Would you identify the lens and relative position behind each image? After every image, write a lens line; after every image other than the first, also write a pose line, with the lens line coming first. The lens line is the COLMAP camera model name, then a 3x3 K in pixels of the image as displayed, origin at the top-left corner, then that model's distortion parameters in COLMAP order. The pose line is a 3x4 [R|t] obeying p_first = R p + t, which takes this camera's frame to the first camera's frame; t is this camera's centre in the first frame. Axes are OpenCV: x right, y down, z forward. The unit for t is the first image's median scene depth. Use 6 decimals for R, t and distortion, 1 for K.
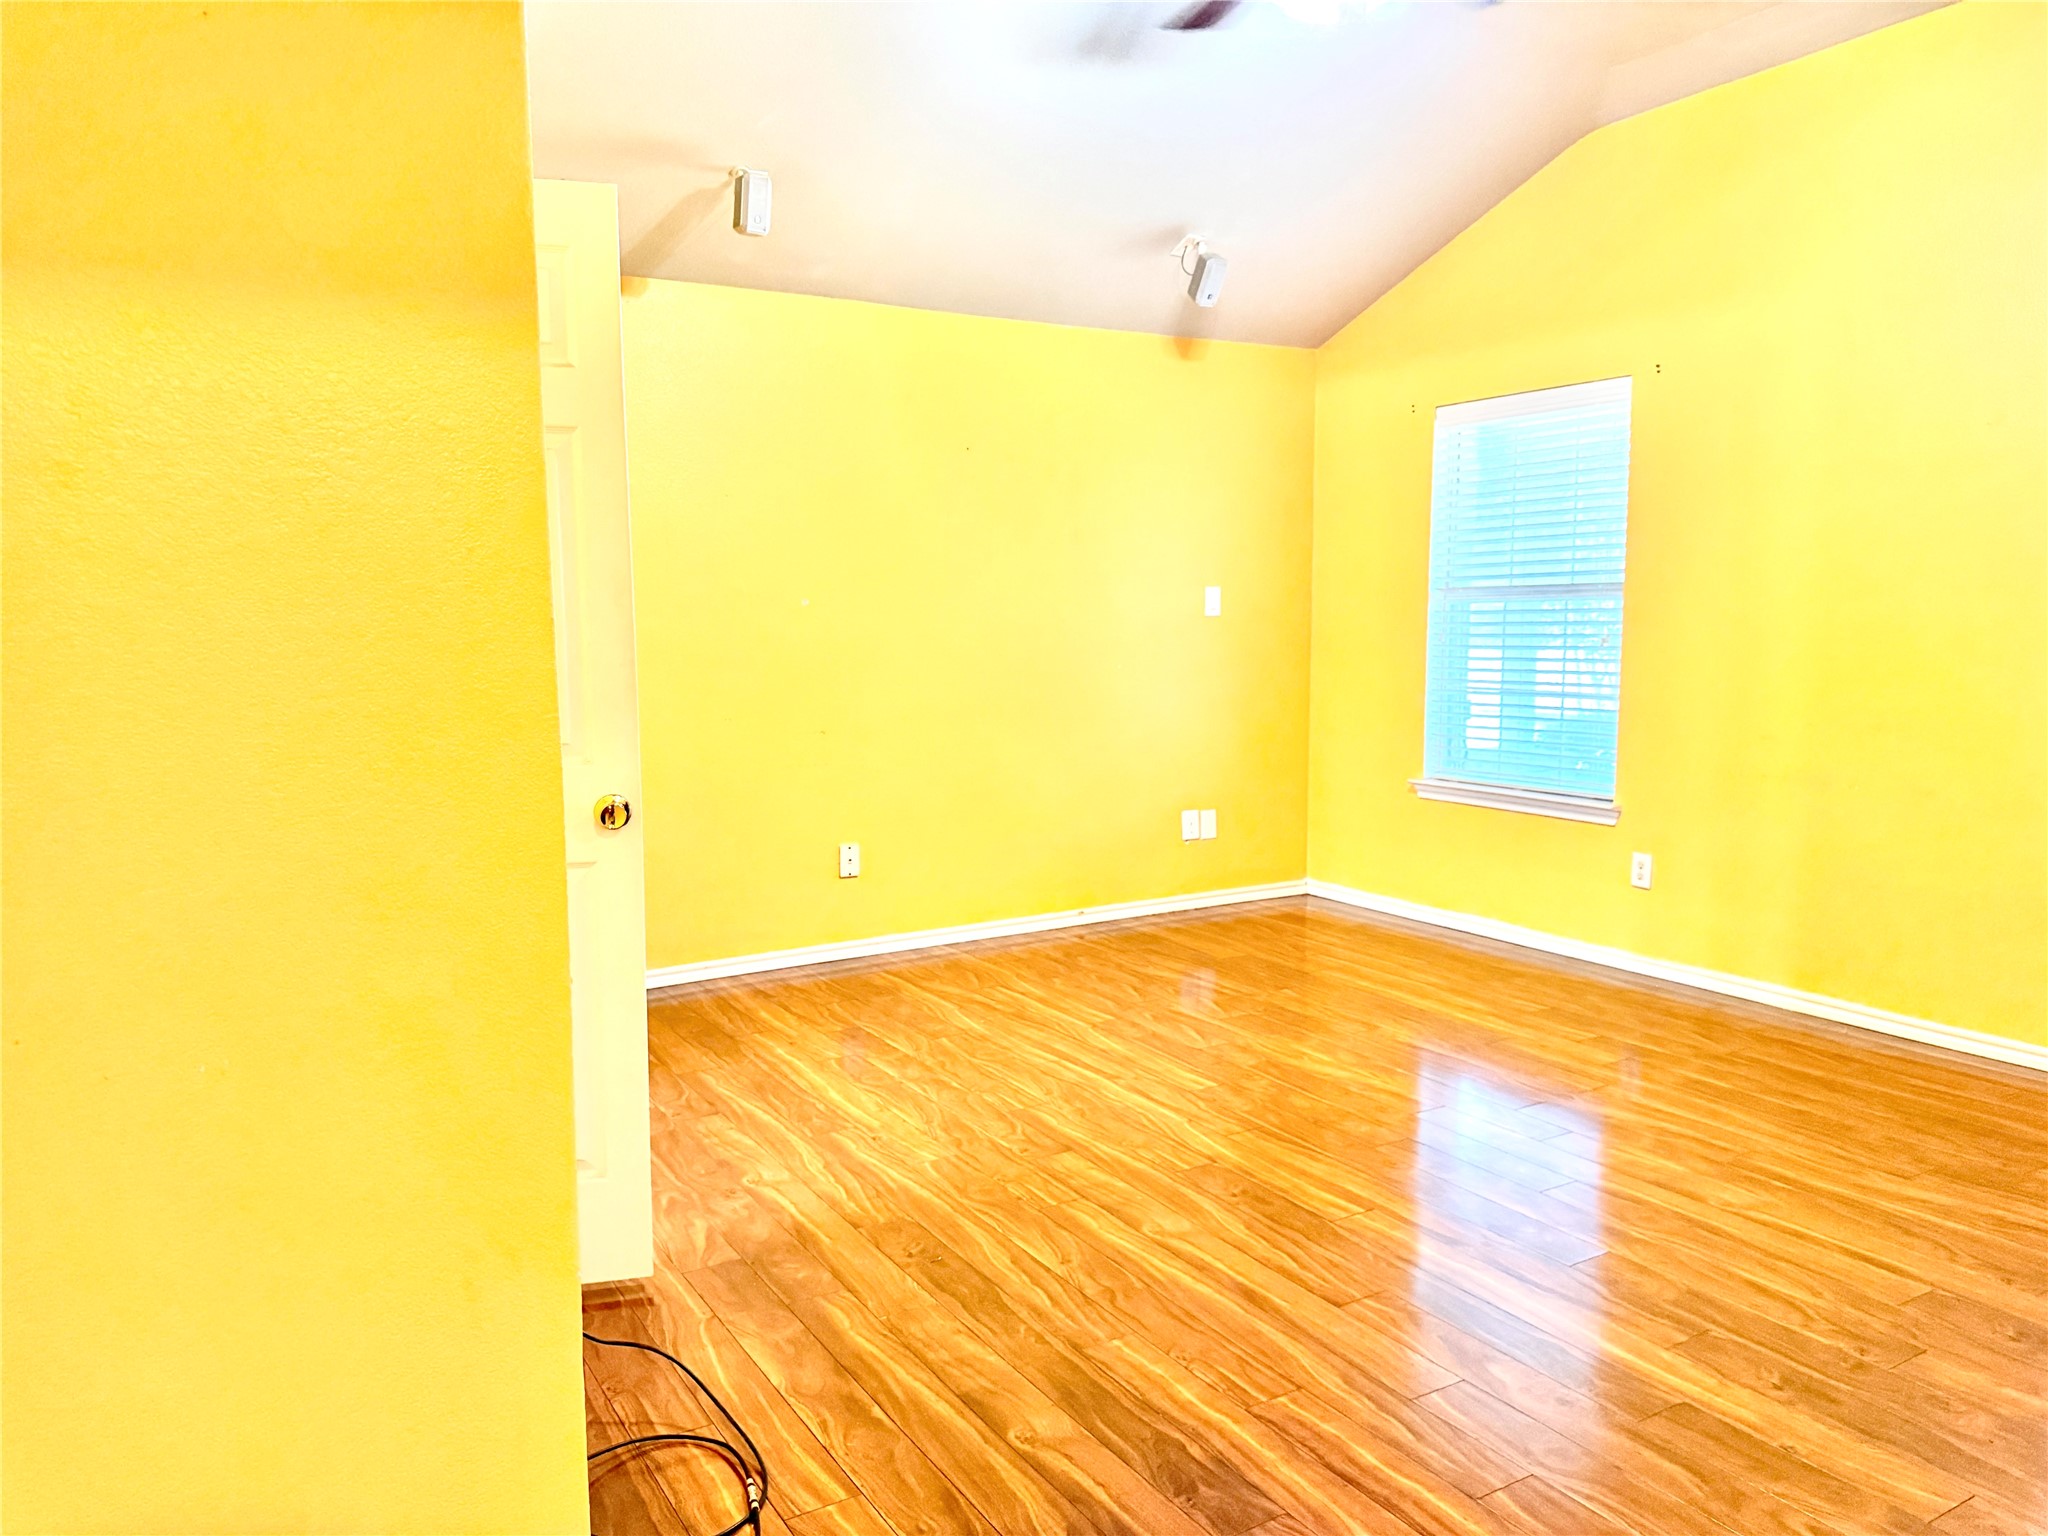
lens RADIAL K [[1418.8, 0, 1023.9], [0, 1418.8, 796.1], [0, 0, 1]] dist [-0.004702, -0.002800]
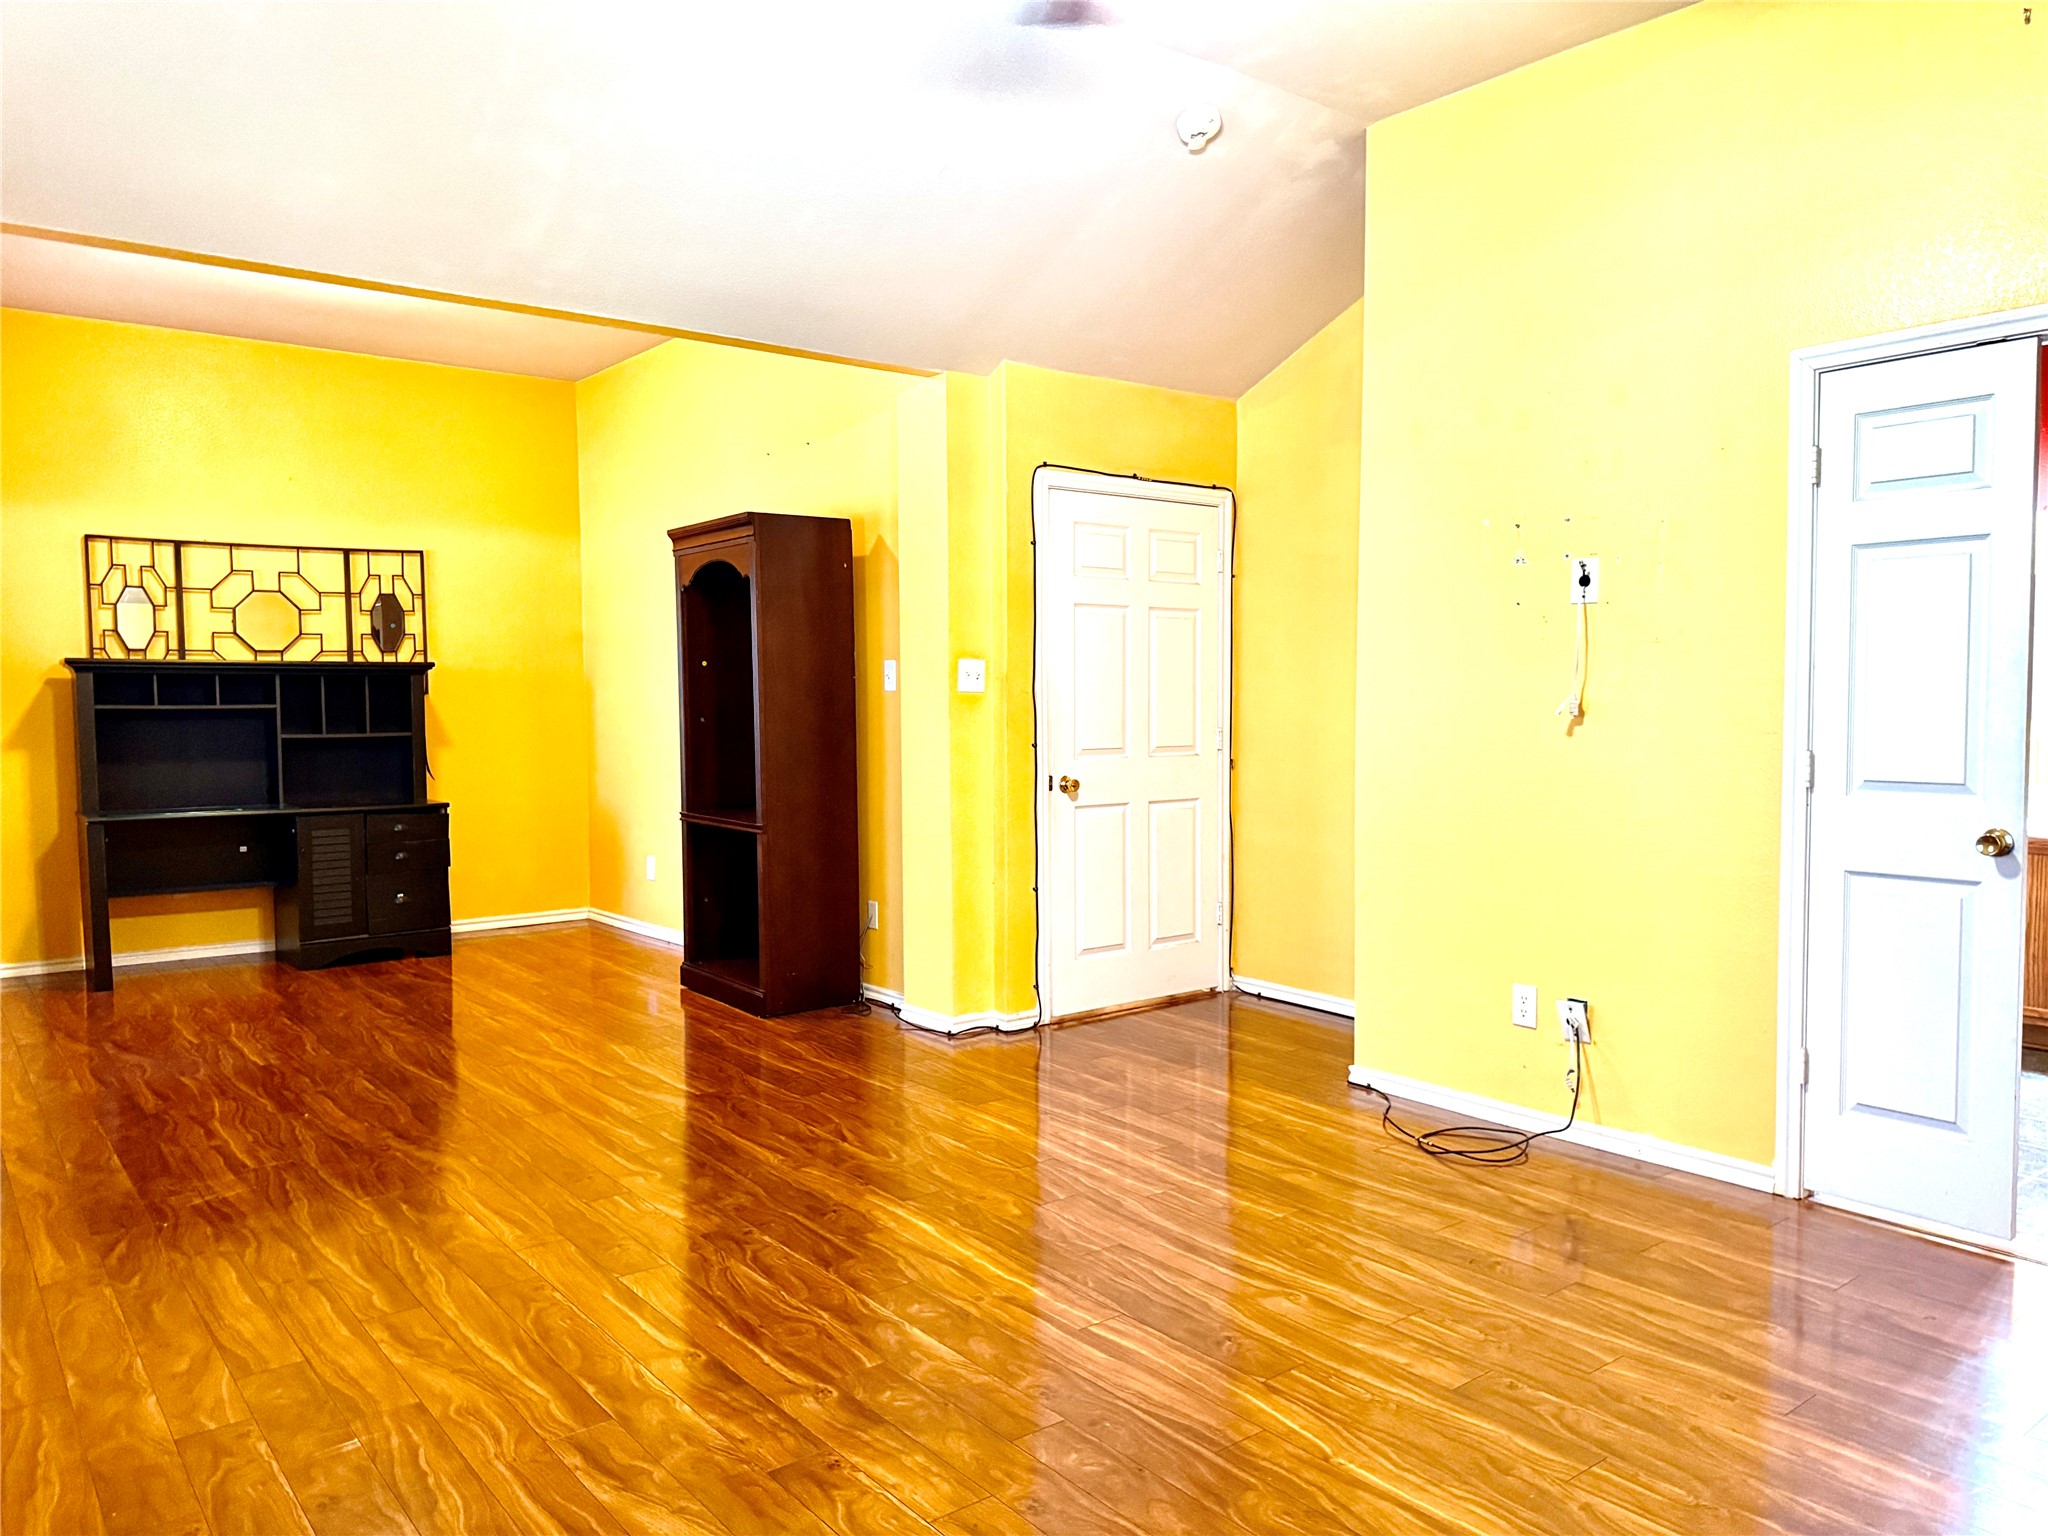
lens RADIAL K [[1461.2, 0, 1014.6], [0, 1461.2, 775.0], [0, 0, 1]] dist [0.001872, -0.002239]
pose [[-0.992864, 0.019790, -0.117600, 0.305674], [-0.002545, 0.982394, 0.186804, -0.192452], [0.119226, 0.185770, -0.975333, 1.445724]]
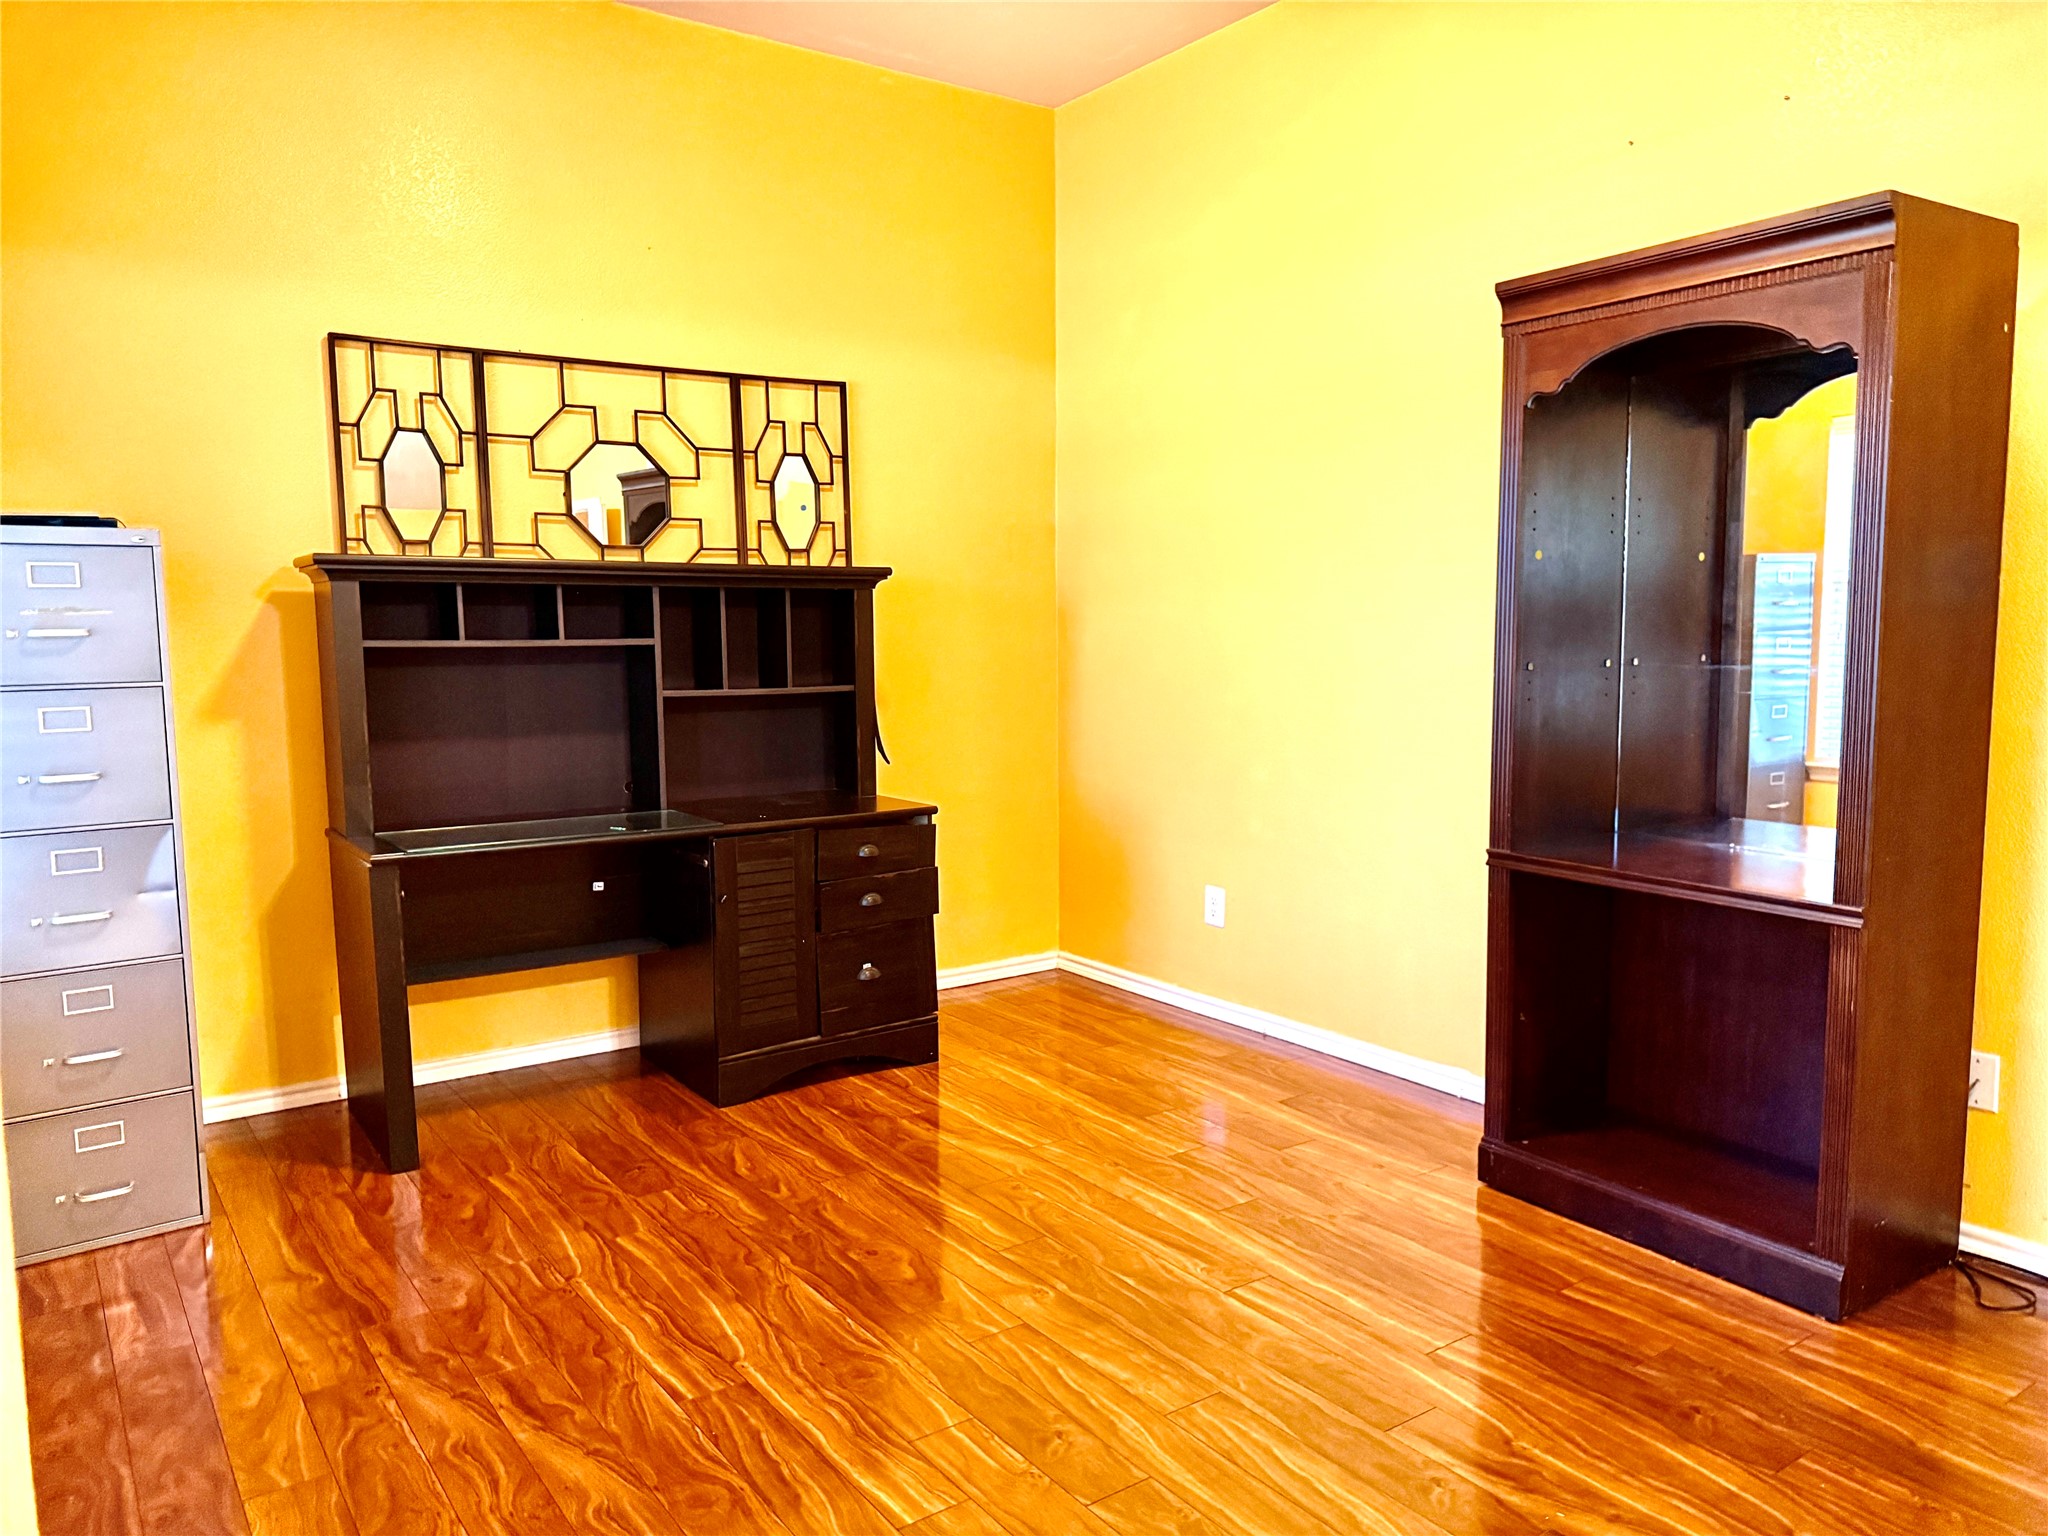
lens RADIAL K [[1460.4, 0, 1023.2], [0, 1460.4, 777.8], [0, 0, 1]] dist [0.002456, -0.004037]
pose [[-0.996940, 0.019212, -0.075774, 0.810091], [0.000564, 0.971072, 0.238787, -0.090421], [0.078170, 0.238014, -0.968111, 0.616957]]
